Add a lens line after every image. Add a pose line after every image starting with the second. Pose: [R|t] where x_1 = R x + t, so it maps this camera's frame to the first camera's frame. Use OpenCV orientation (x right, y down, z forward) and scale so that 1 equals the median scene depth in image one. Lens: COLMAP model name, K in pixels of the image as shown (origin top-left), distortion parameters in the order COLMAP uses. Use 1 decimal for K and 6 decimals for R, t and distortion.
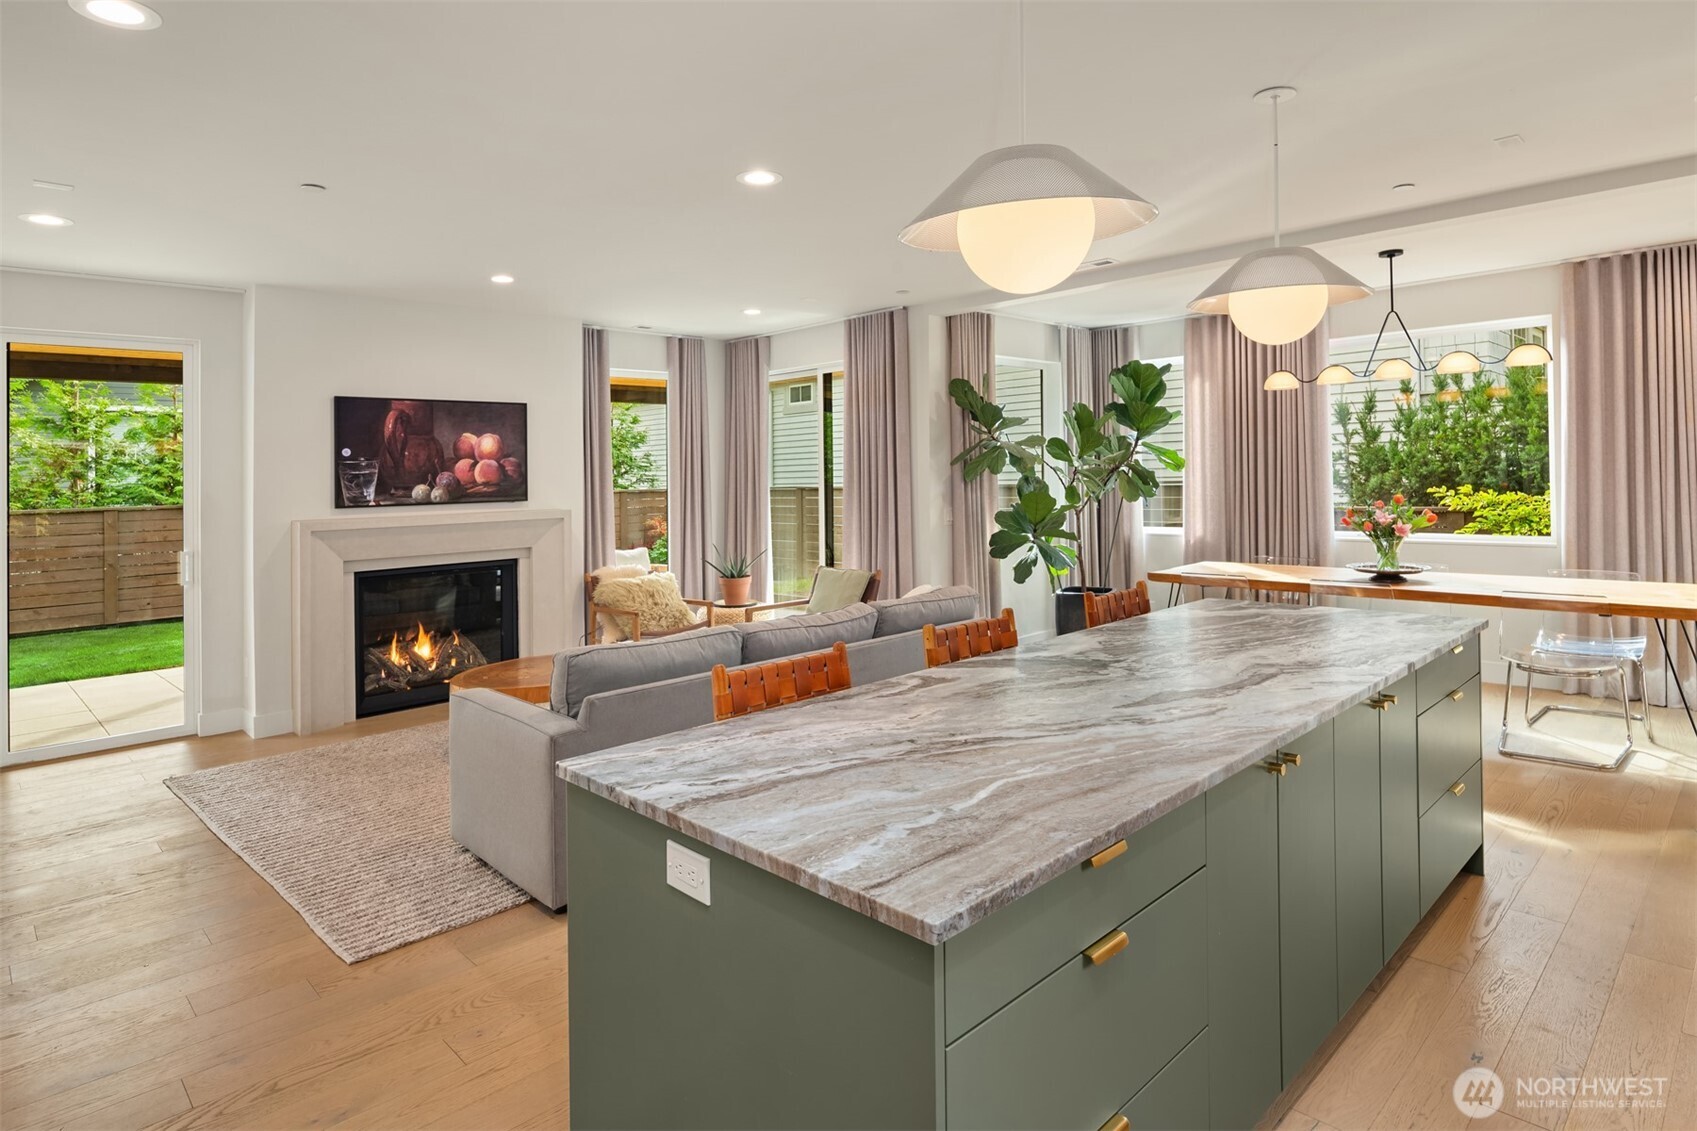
lens RADIAL K [[933.5, 0, 847.4], [0, 933.5, 550.0], [0, 0, 1]] dist [0.001388, -0.003421]
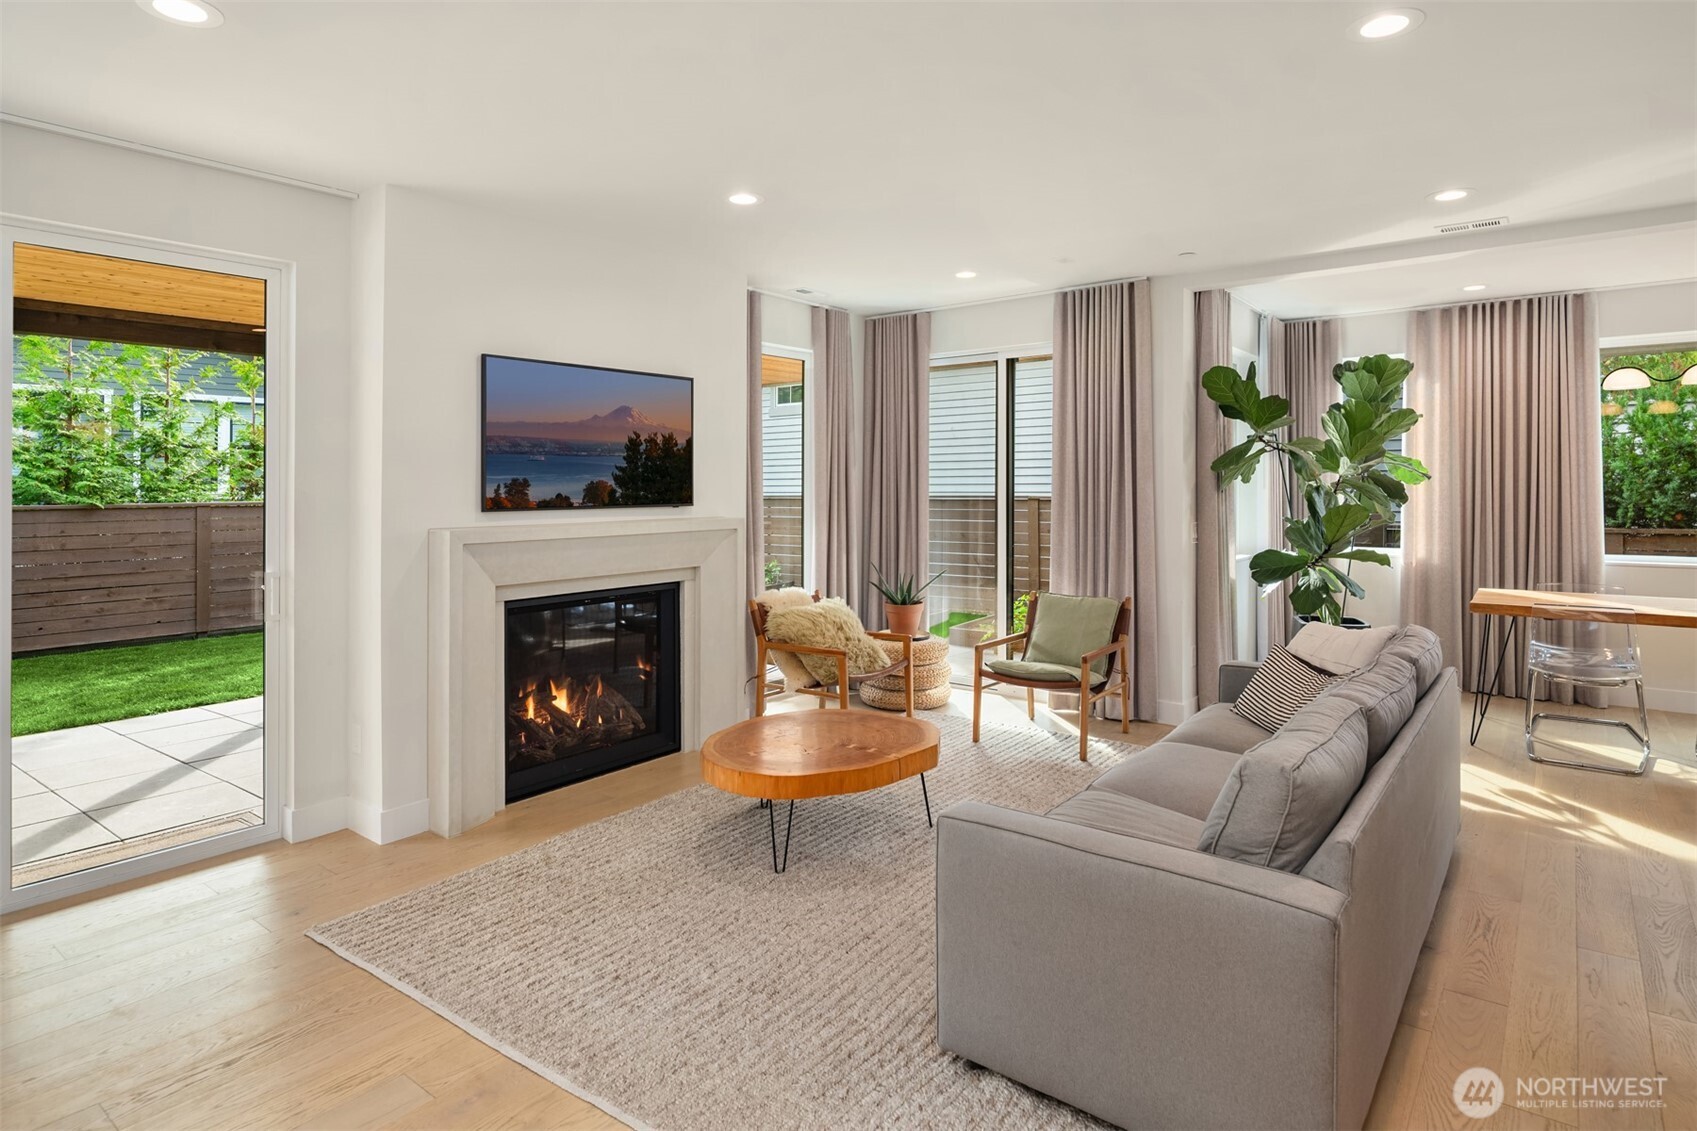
lens RADIAL K [[933.5, 0, 854.2], [0, 933.5, 570.6], [0, 0, 1]] dist [0.001388, -0.003421]
pose [[0.990508, 0.006136, 0.137319, -0.335535], [-0.007401, 0.999935, 0.008703, -0.007666], [-0.137256, -0.009637, 0.990489, 0.235655]]
